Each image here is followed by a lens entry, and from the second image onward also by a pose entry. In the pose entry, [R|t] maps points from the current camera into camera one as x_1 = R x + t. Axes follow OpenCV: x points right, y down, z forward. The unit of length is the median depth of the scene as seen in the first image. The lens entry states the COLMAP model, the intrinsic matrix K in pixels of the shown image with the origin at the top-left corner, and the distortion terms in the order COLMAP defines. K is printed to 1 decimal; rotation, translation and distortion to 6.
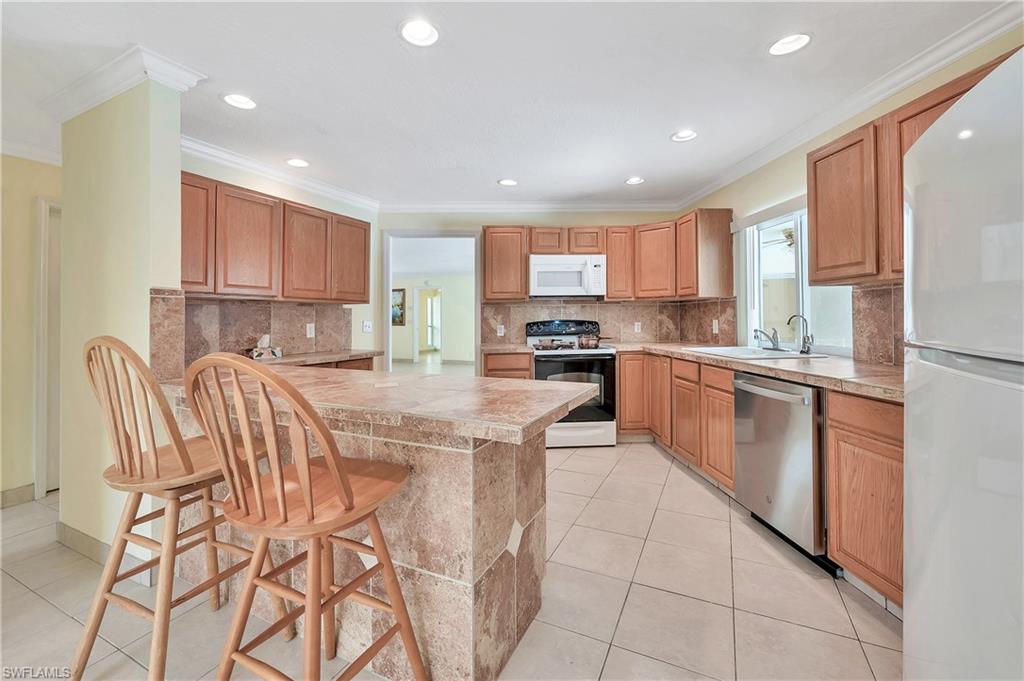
lens RADIAL K [[425.2, 0, 510.0], [0, 425.2, 302.8], [0, 0, 1]] dist [0.000331, 0.000135]
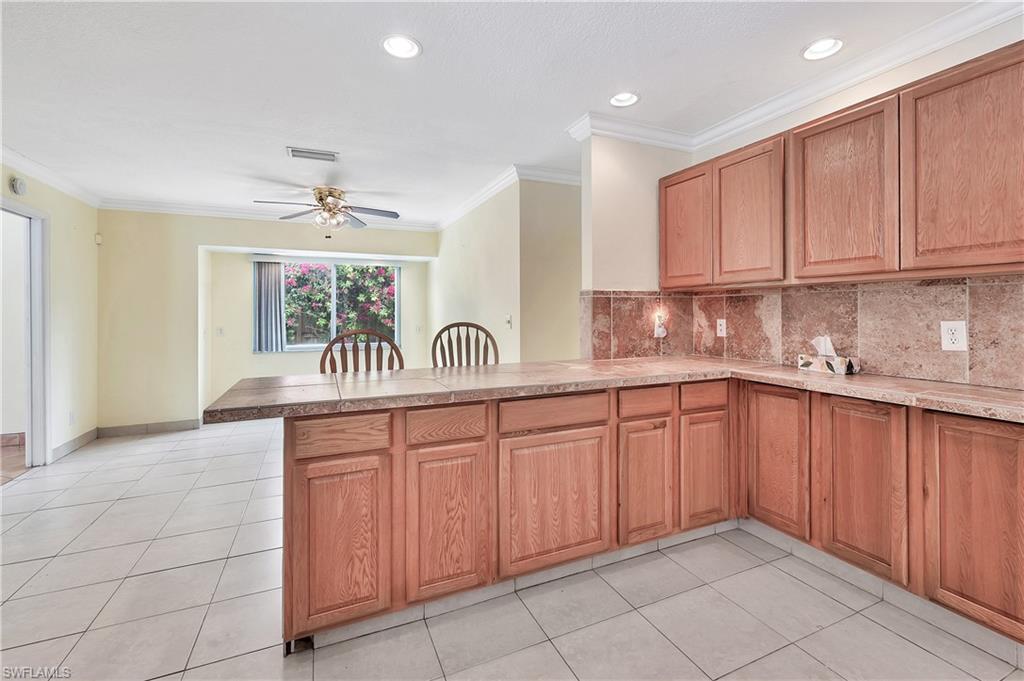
lens RADIAL K [[425.2, 0, 510.0], [0, 425.2, 302.8], [0, 0, 1]] dist [0.000331, 0.000135]
pose [[-0.654768, -0.002403, -0.755826, 0.191220], [0.041308, 0.998387, -0.038959, 0.024589], [0.754701, -0.056730, -0.653612, 0.873421]]
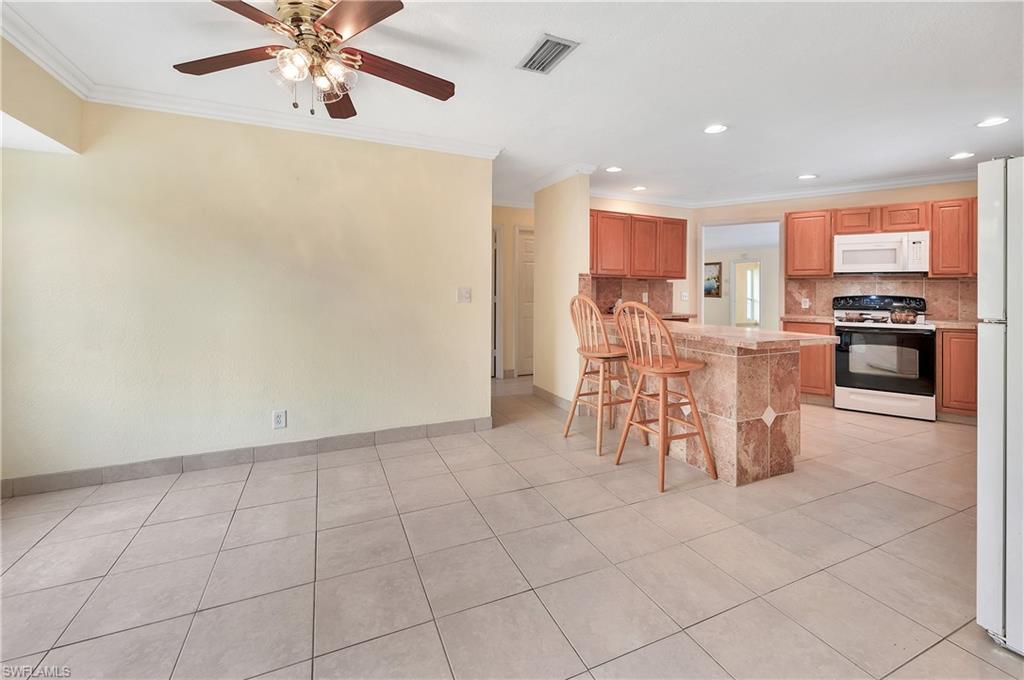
lens RADIAL K [[432.0, 0, 517.2], [0, 432.0, 284.6], [0, 0, 1]] dist [-0.000438, -0.000029]
pose [[0.769521, 0.011914, -0.638511, 0.136725], [0.003864, 0.999721, 0.023312, -0.015362], [0.638610, -0.020406, 0.769260, -0.408801]]
